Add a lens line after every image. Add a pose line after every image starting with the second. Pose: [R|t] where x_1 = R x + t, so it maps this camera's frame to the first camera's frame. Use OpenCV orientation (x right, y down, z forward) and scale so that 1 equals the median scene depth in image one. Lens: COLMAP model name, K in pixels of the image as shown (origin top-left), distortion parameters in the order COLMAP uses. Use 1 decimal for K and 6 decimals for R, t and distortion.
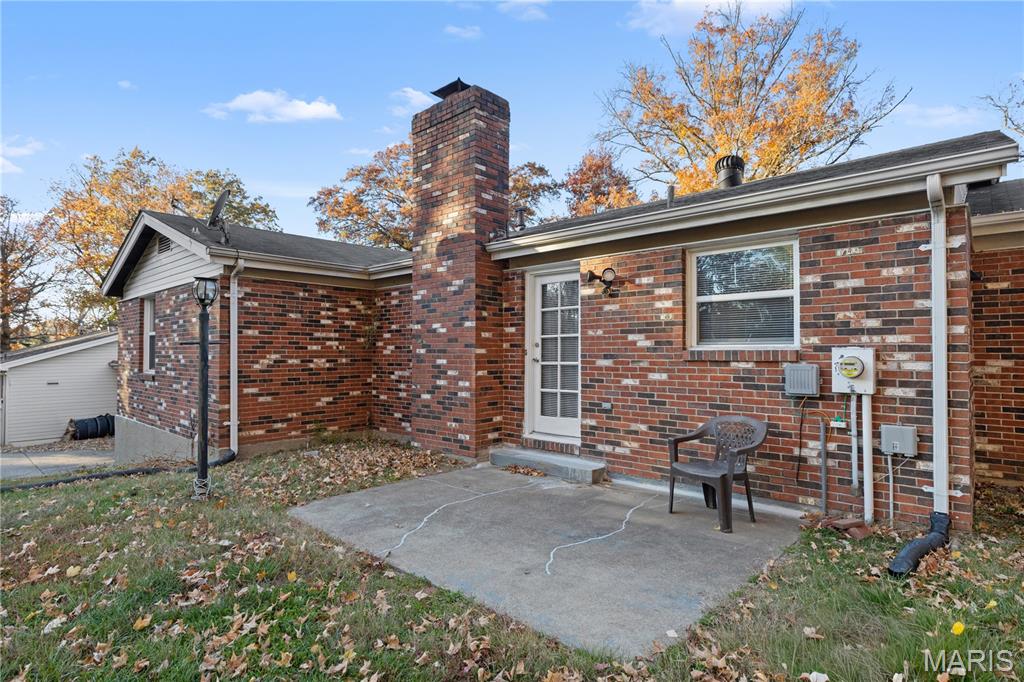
lens RADIAL K [[514.4, 0, 513.5], [0, 514.4, 344.1], [0, 0, 1]] dist [-0.001345, -0.000100]
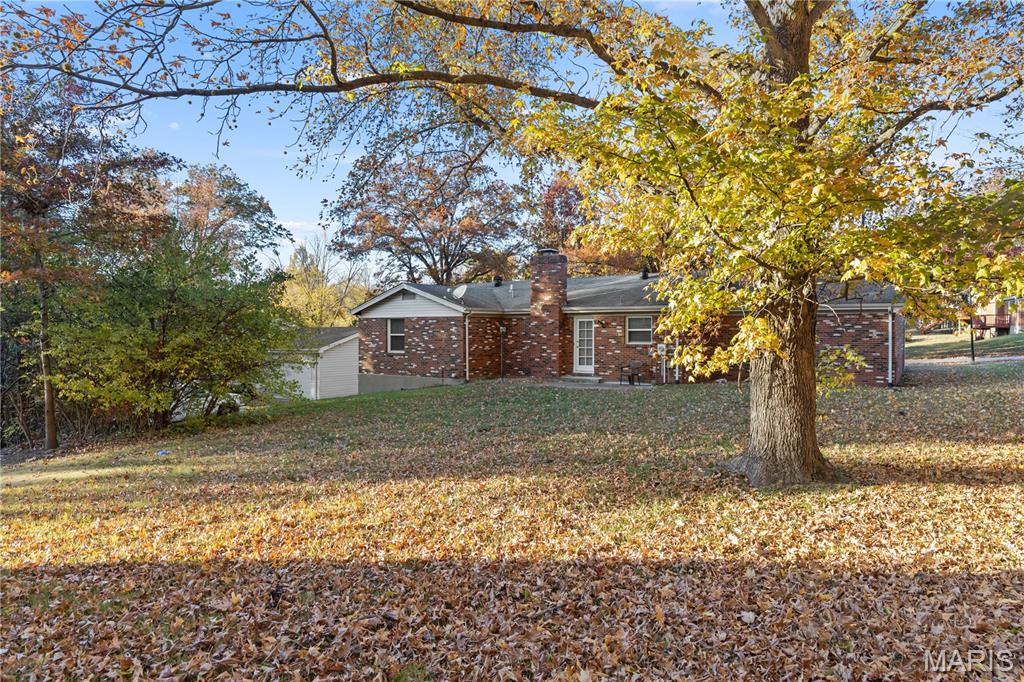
lens RADIAL K [[599.9, 0, 510.7], [0, 599.9, 340.7], [0, 0, 1]] dist [-0.001695, -0.000981]
pose [[0.995591, -0.005110, 0.093659, -0.749384], [0.001968, 0.999433, 0.033609, -0.135935], [-0.093777, -0.033277, 0.995037, -2.717498]]
